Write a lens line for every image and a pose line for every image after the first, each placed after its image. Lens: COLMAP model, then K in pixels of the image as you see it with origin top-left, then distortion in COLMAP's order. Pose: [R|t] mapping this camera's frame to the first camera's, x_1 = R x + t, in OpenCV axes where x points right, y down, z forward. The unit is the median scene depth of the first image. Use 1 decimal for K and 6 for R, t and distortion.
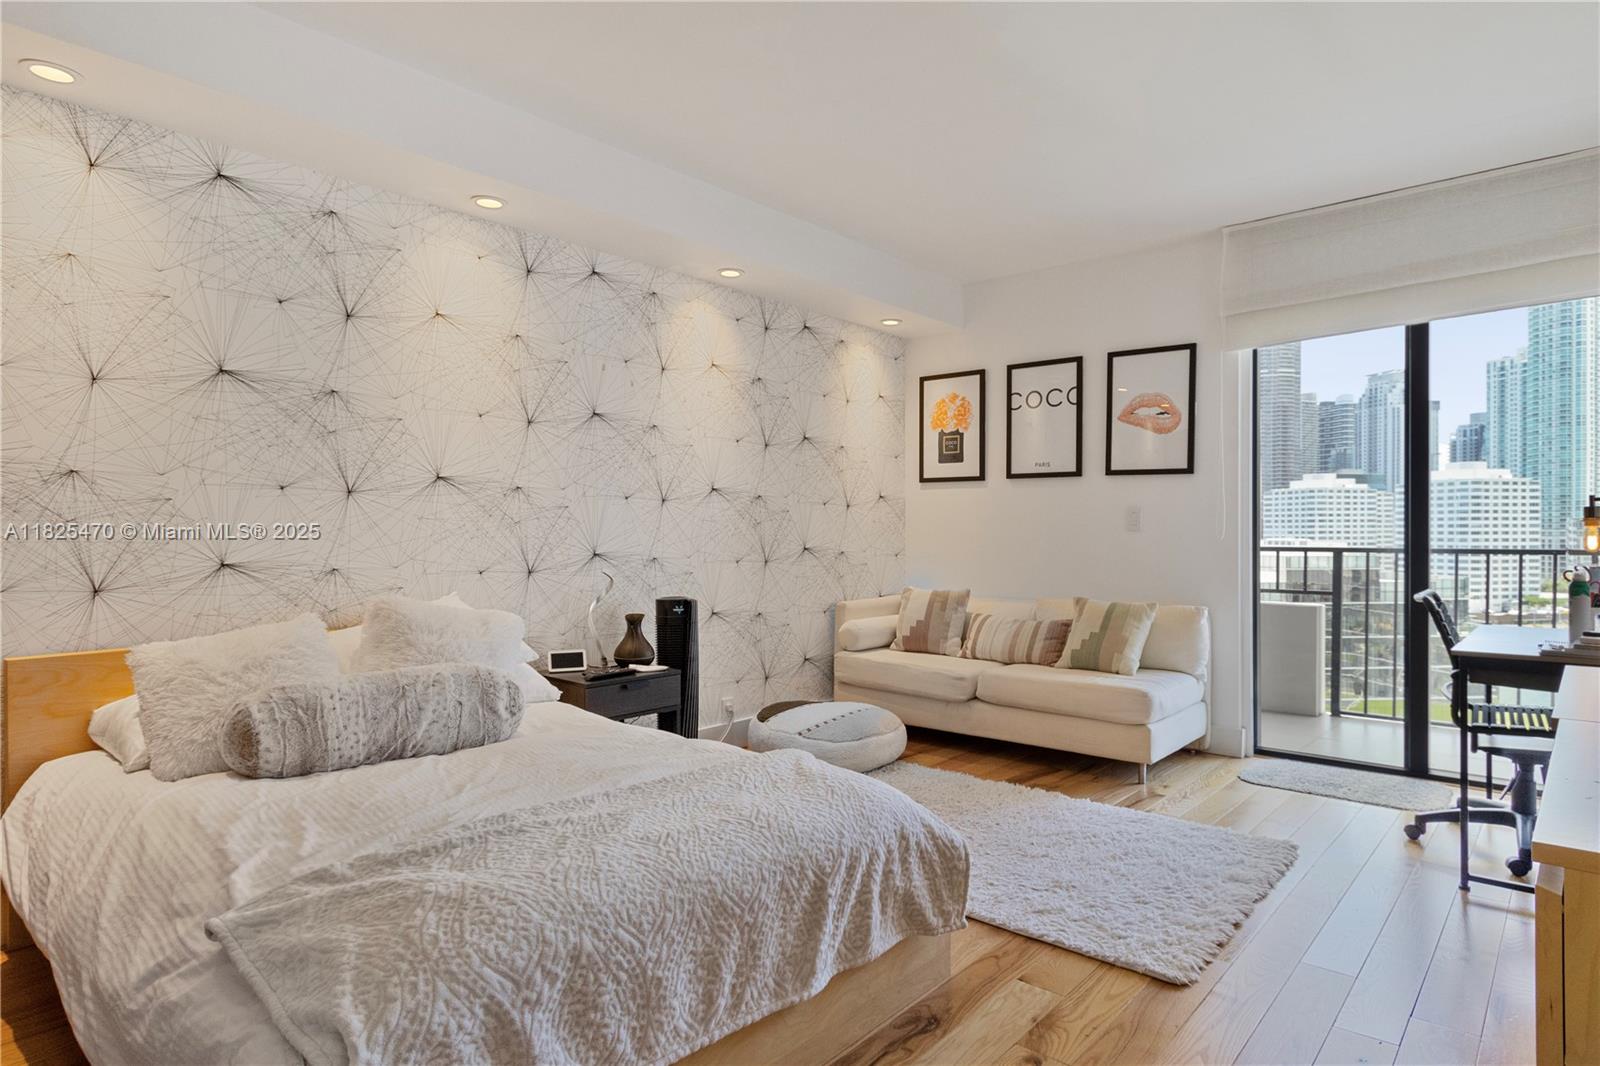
lens RADIAL K [[894.1, 0, 800.0], [0, 894.1, 533.0], [0, 0, 1]] dist [0.005783, 0.000200]
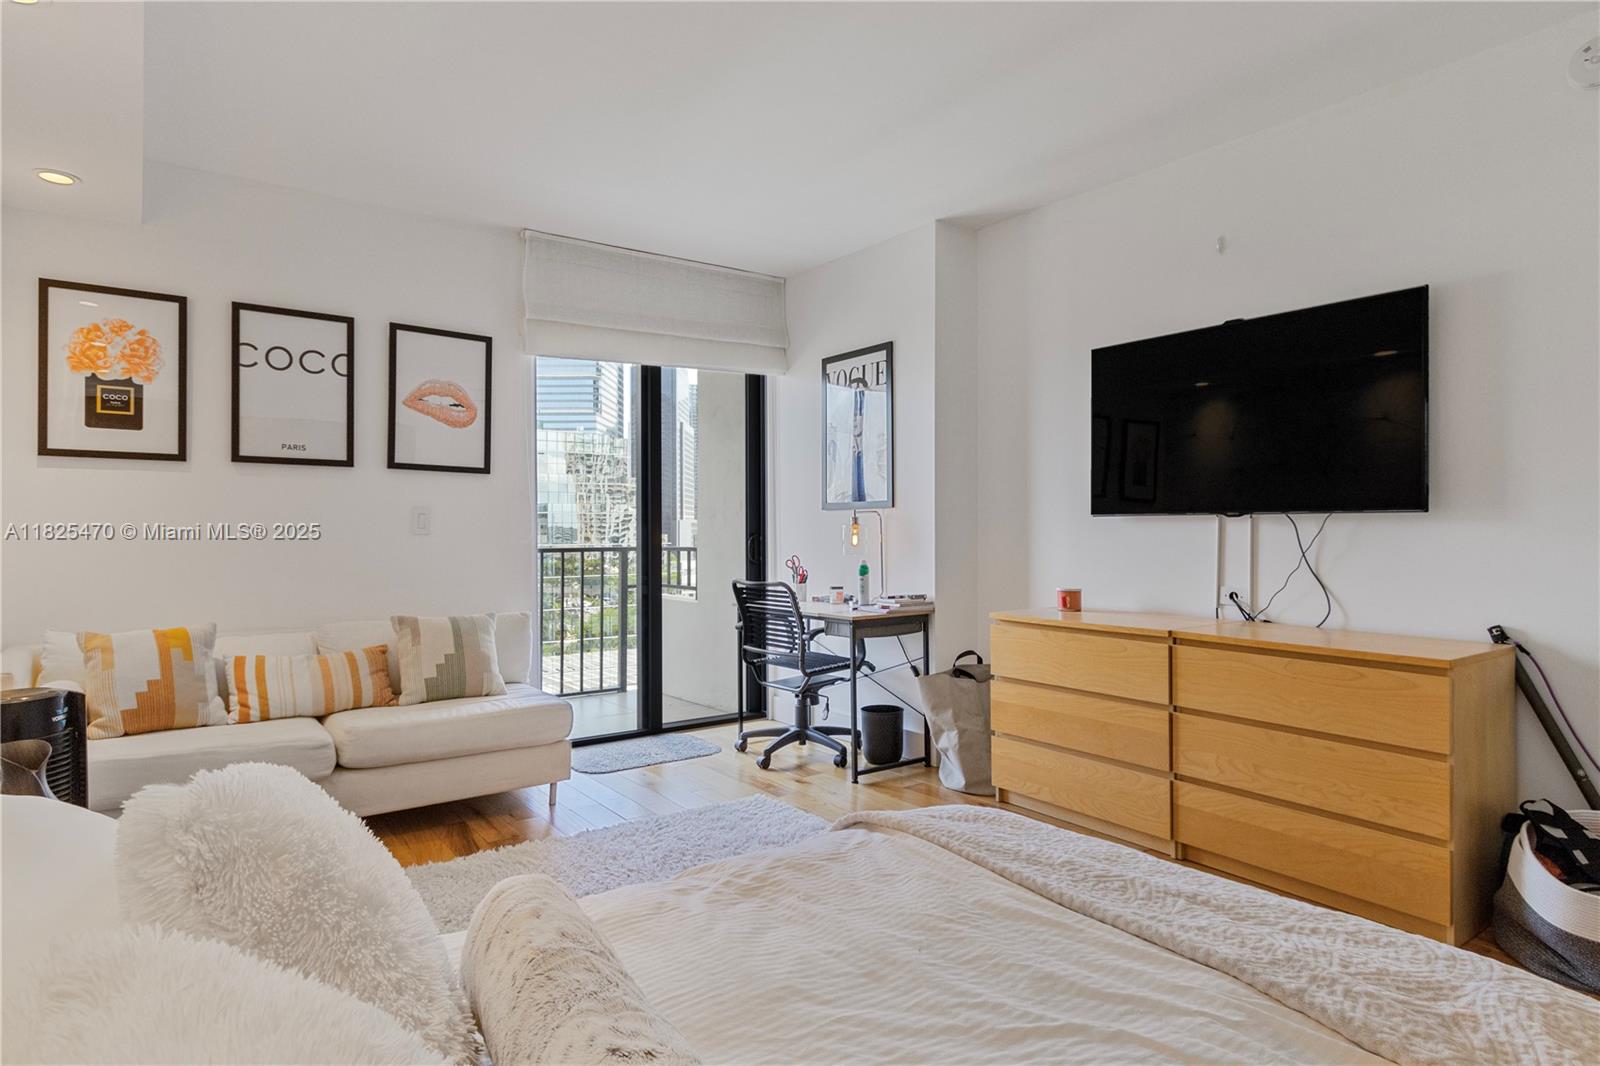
lens RADIAL K [[894.1, 0, 800.0], [0, 894.1, 533.0], [0, 0, 1]] dist [0.005783, 0.000200]
pose [[0.226394, -0.003667, 0.974029, -0.378884], [0.005362, 0.999982, 0.002518, -0.003966], [-0.974021, 0.004653, 0.226410, 0.426532]]
